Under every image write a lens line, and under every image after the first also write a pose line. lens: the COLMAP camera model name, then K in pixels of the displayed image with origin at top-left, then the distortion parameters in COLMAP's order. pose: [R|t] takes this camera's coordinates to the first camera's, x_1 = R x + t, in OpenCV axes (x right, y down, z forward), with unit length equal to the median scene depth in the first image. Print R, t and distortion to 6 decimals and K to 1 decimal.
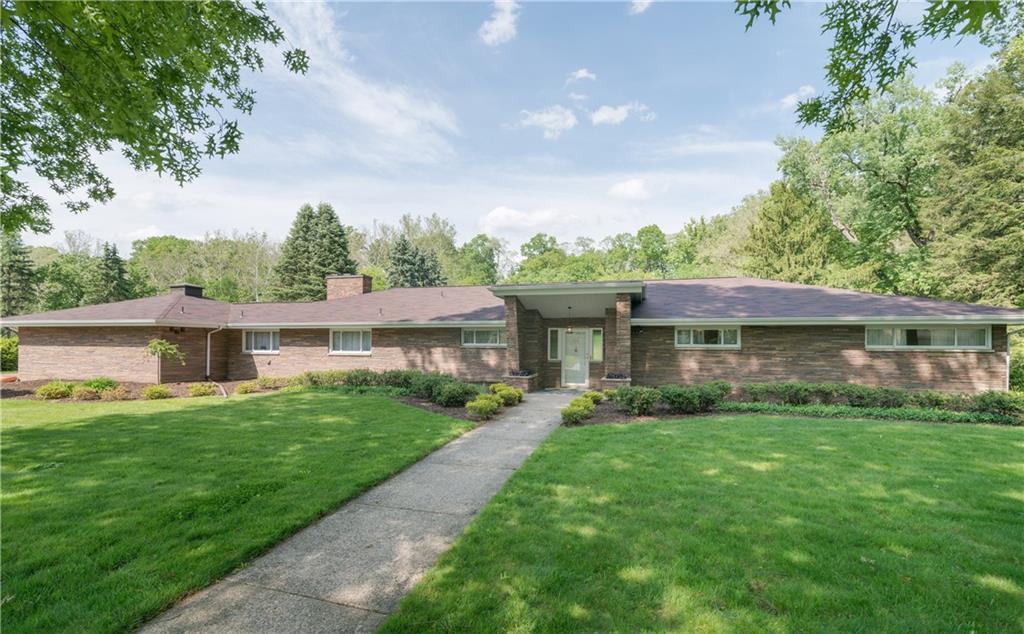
lens RADIAL K [[486.8, 0, 513.8], [0, 486.8, 318.6], [0, 0, 1]] dist [0.011721, -0.000600]
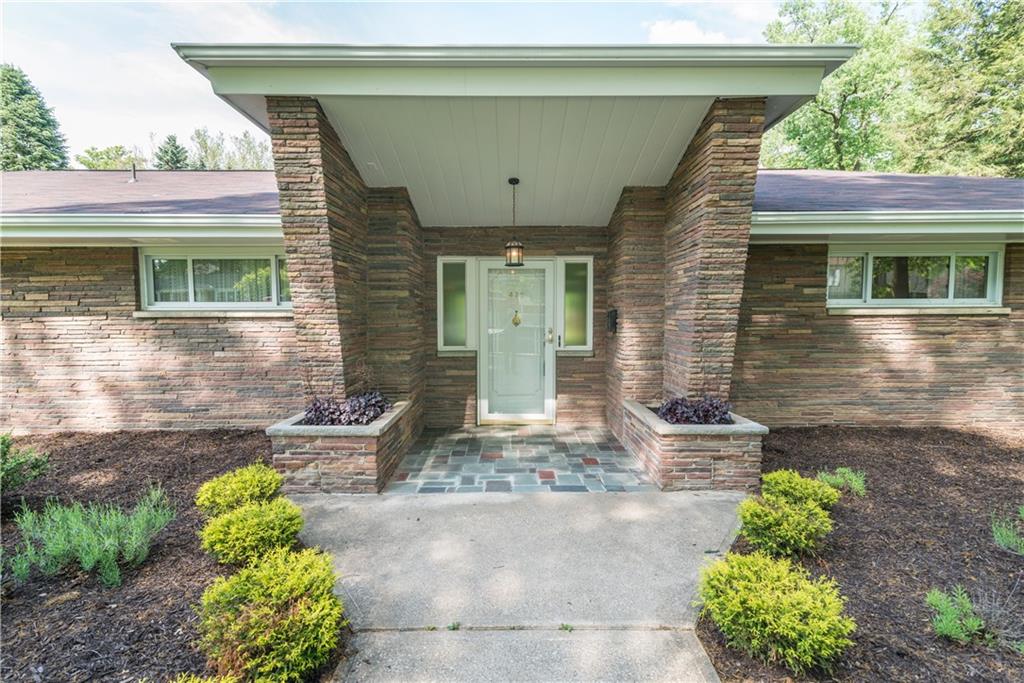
lens RADIAL K [[517.4, 0, 516.5], [0, 517.4, 343.3], [0, 0, 1]] dist [0.000458, -0.000652]
pose [[0.961613, -0.024118, 0.273346, 0.023307], [-0.006355, 0.993905, 0.110052, 0.039379], [-0.274335, -0.107565, 0.955599, 0.630166]]
